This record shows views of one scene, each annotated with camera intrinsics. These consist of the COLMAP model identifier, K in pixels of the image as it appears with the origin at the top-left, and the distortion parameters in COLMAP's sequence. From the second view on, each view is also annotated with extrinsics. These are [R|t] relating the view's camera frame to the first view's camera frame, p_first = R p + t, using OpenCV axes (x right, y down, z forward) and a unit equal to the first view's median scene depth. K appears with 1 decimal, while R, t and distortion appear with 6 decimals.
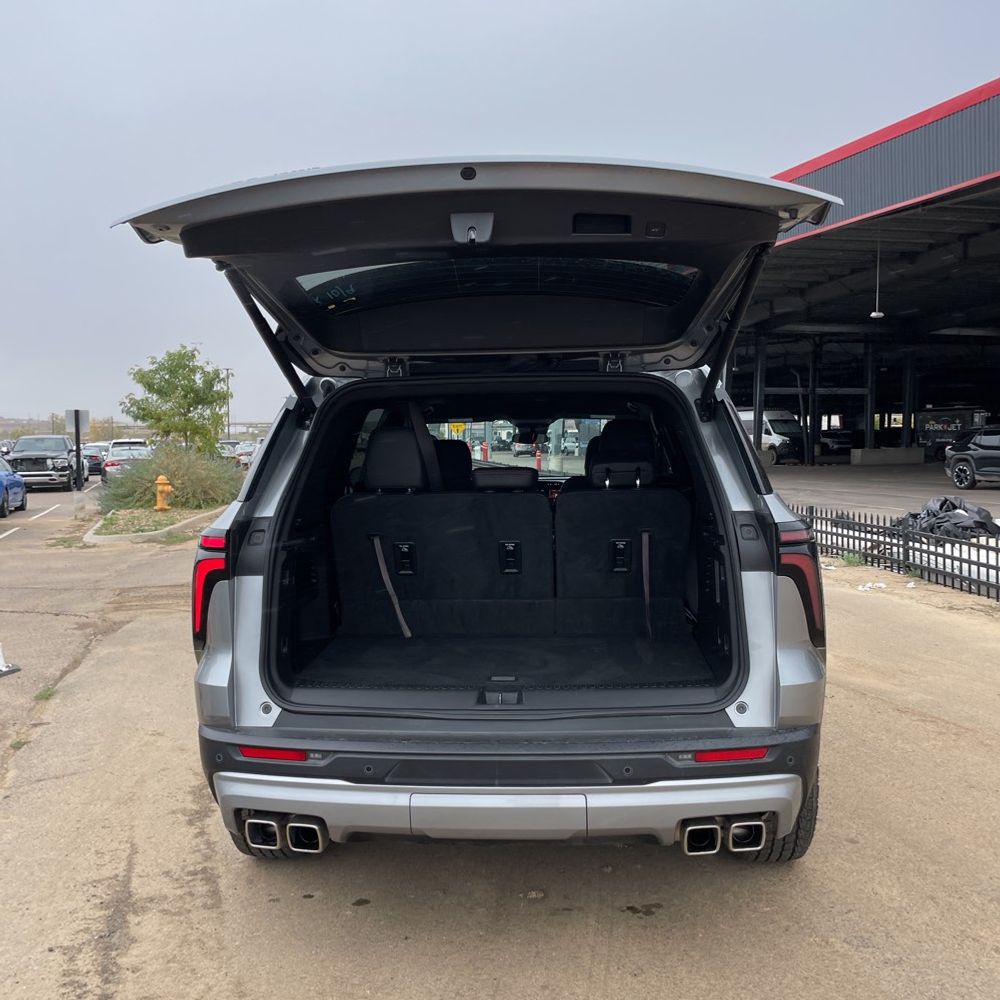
lens RADIAL K [[993.4, 0, 502.6], [0, 993.4, 484.3], [0, 0, 1]] dist [0.107282, -0.149829]
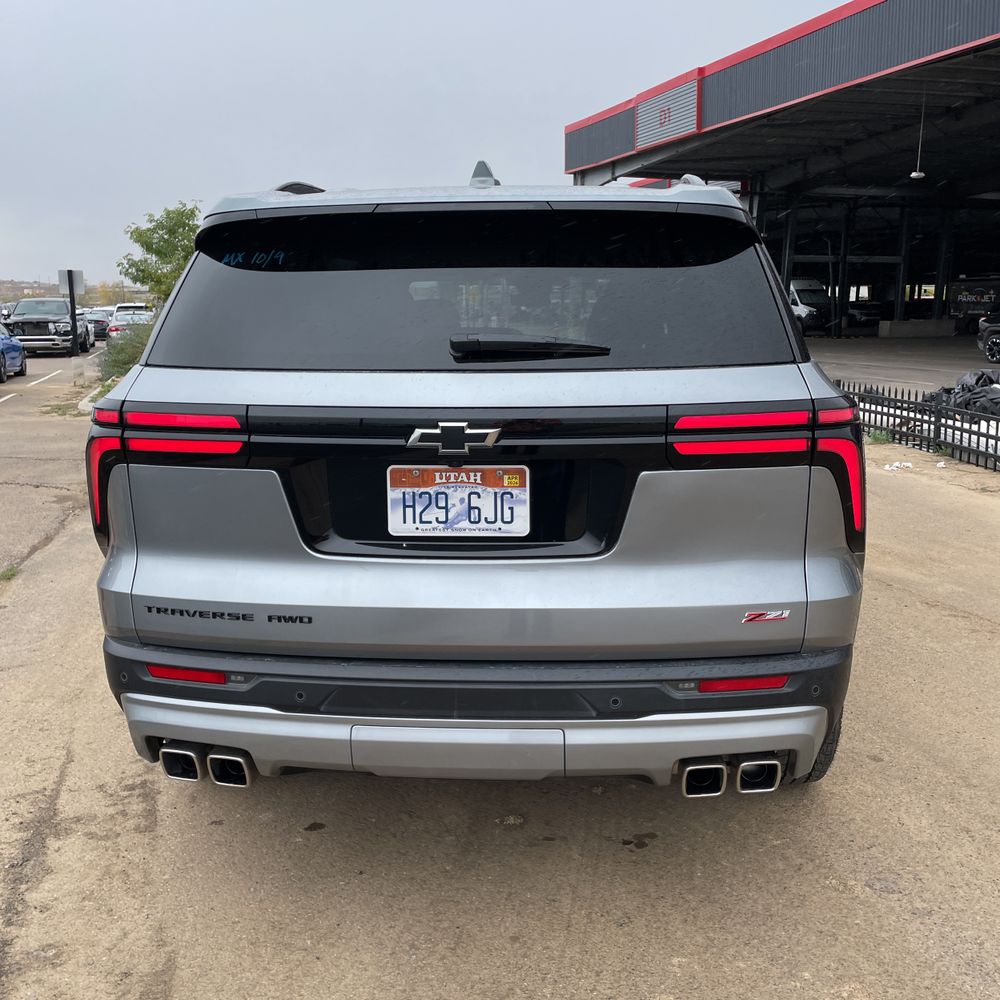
lens RADIAL K [[996.9, 0, 516.5], [0, 996.9, 490.0], [0, 0, 1]] dist [0.098993, -0.136928]
pose [[0.999940, 0.010117, -0.004096, 0.031432], [-0.009483, 0.991080, 0.132932, 0.004409], [0.005404, -0.132885, 0.991117, 0.146866]]
